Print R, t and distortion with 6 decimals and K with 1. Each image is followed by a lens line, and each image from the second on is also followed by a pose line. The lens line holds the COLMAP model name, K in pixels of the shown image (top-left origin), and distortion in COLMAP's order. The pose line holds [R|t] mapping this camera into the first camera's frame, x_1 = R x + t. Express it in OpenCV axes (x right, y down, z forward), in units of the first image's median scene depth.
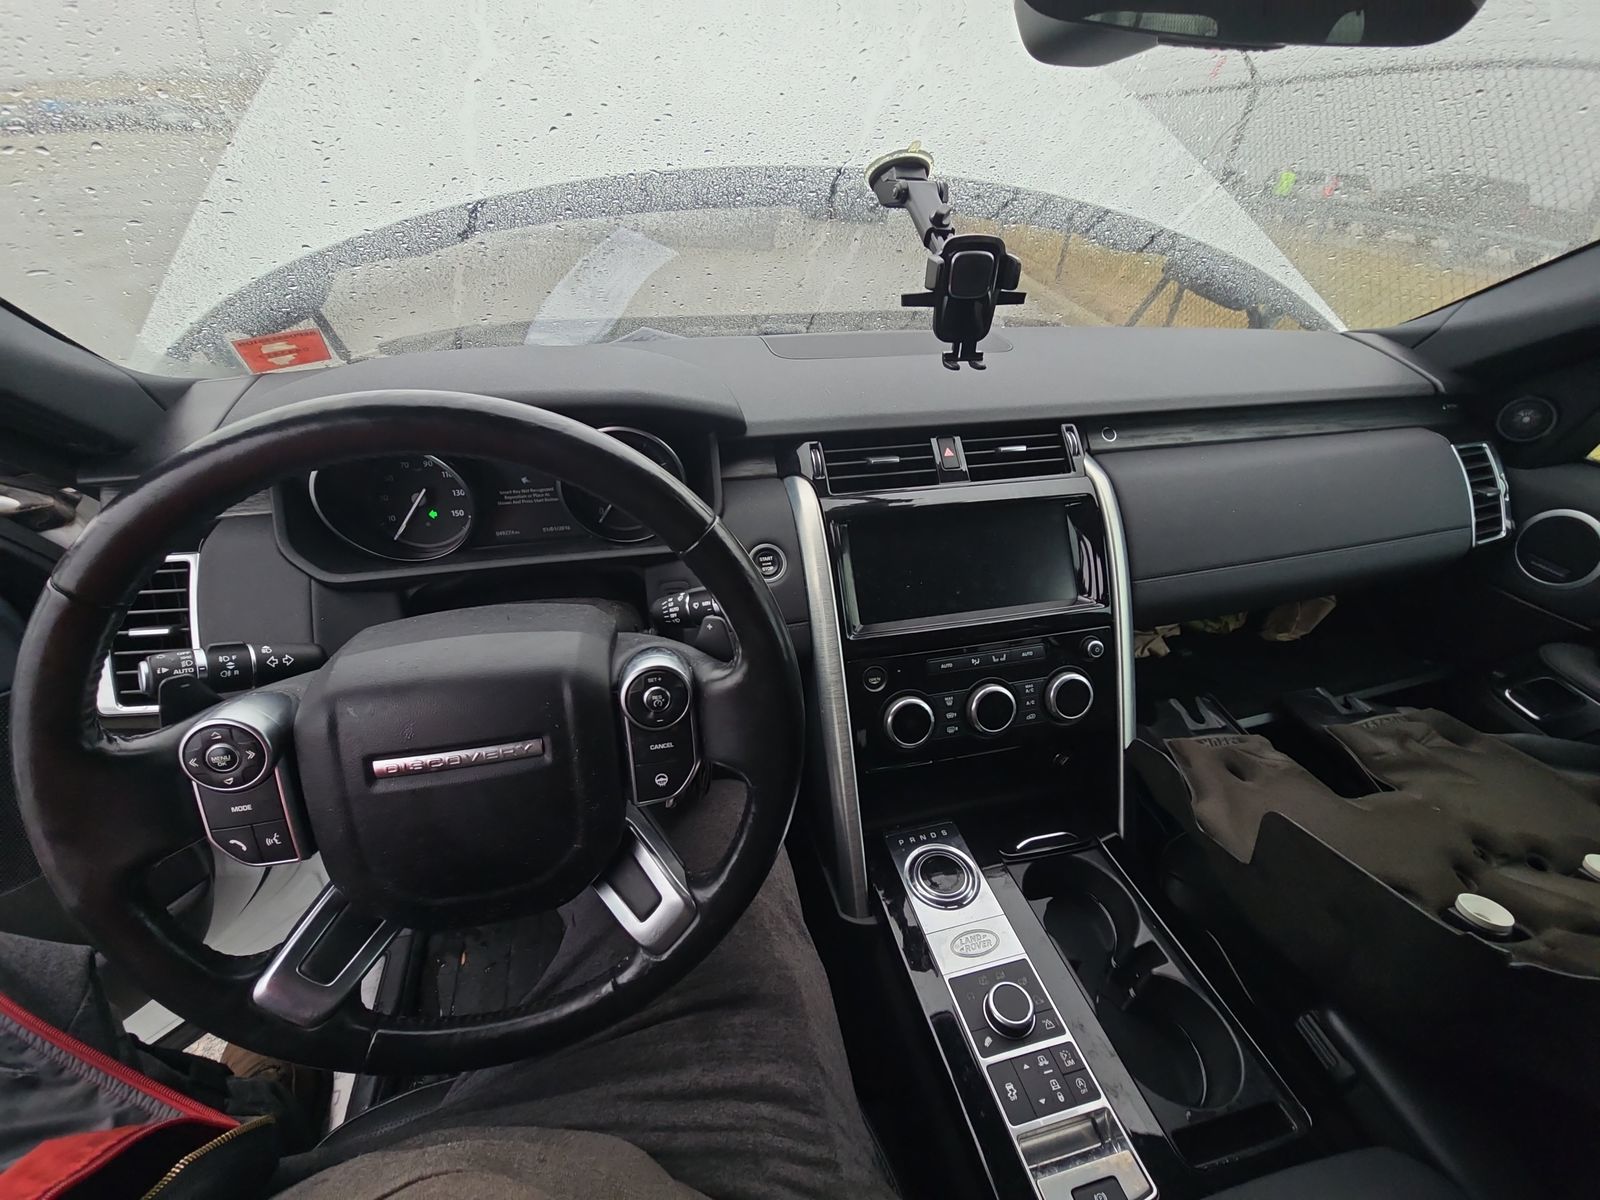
lens RADIAL K [[636.1, 0, 800.0], [0, 636.1, 600.0], [0, 0, 1]] dist [0.000707, 0.000032]
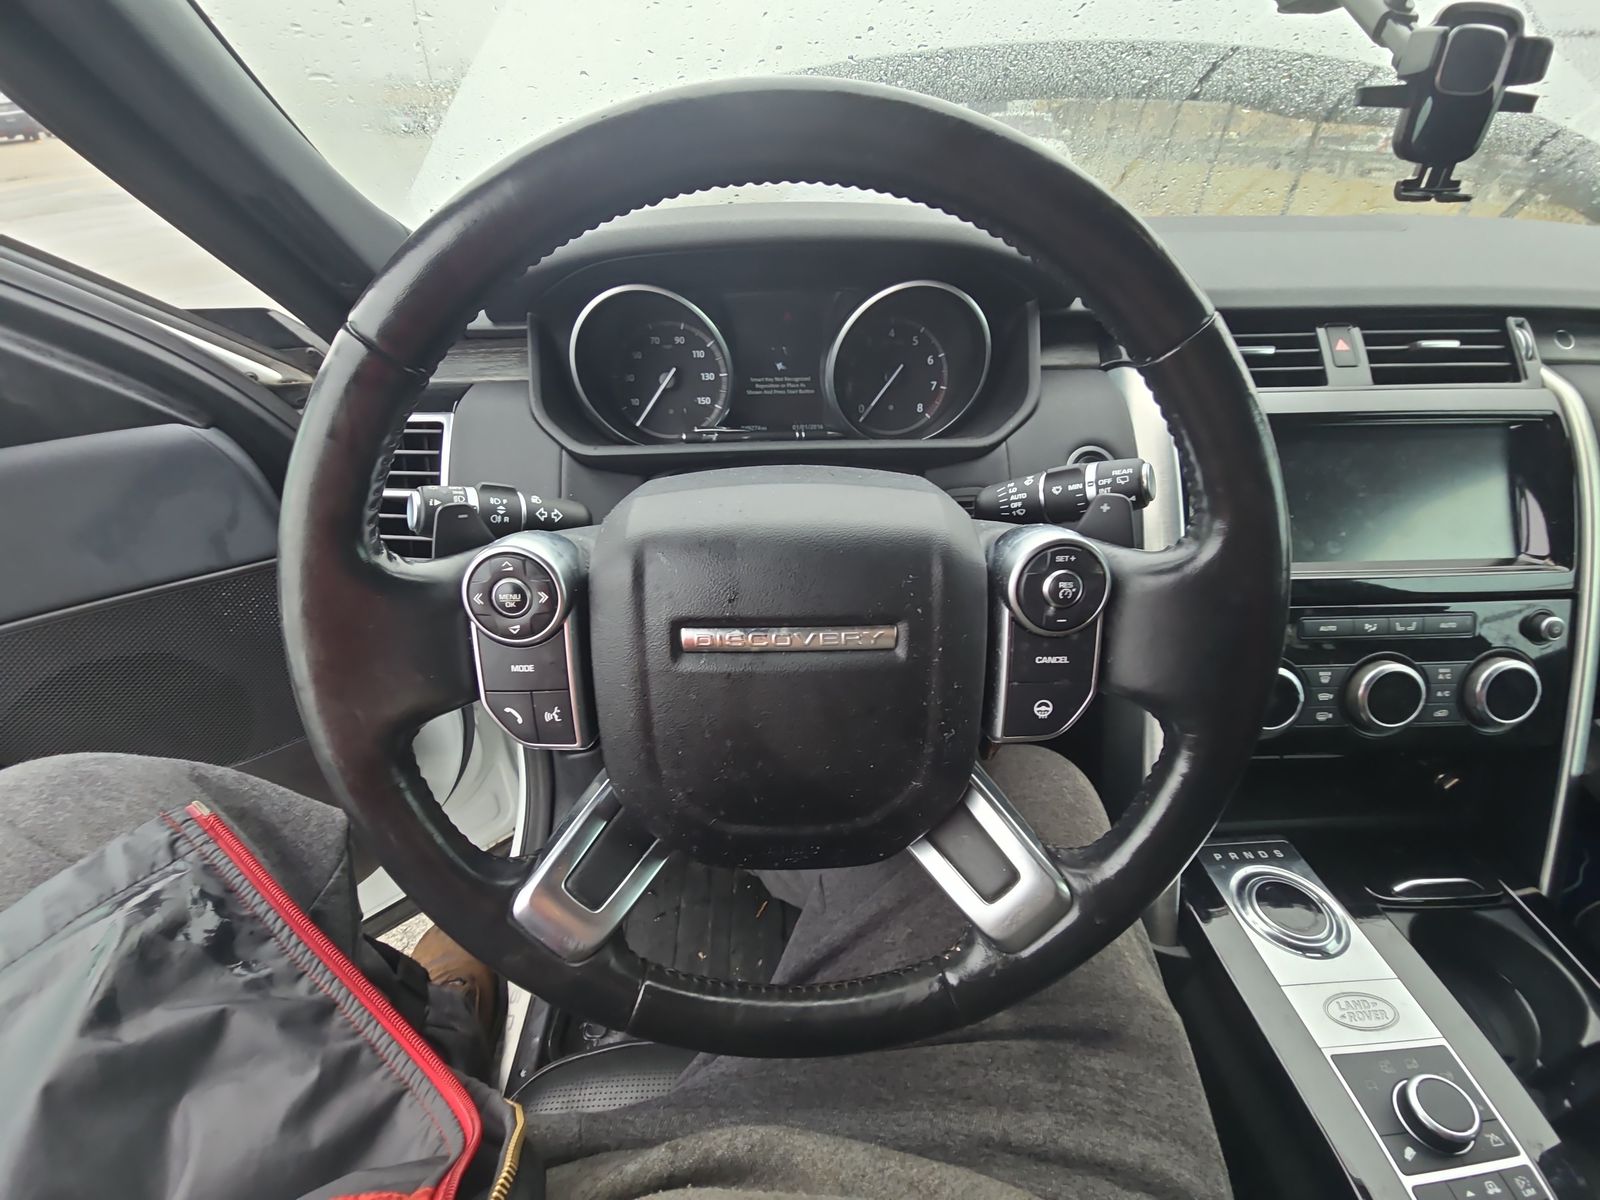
lens RADIAL K [[637.8, 0, 800.0], [0, 637.8, 600.0], [0, 0, 1]] dist [0.001116, -0.004375]
pose [[0.978942, 0.093614, -0.181411, -0.309535], [-0.091753, 0.995607, 0.018640, 0.149107], [0.182359, -0.001602, 0.983231, 0.222268]]
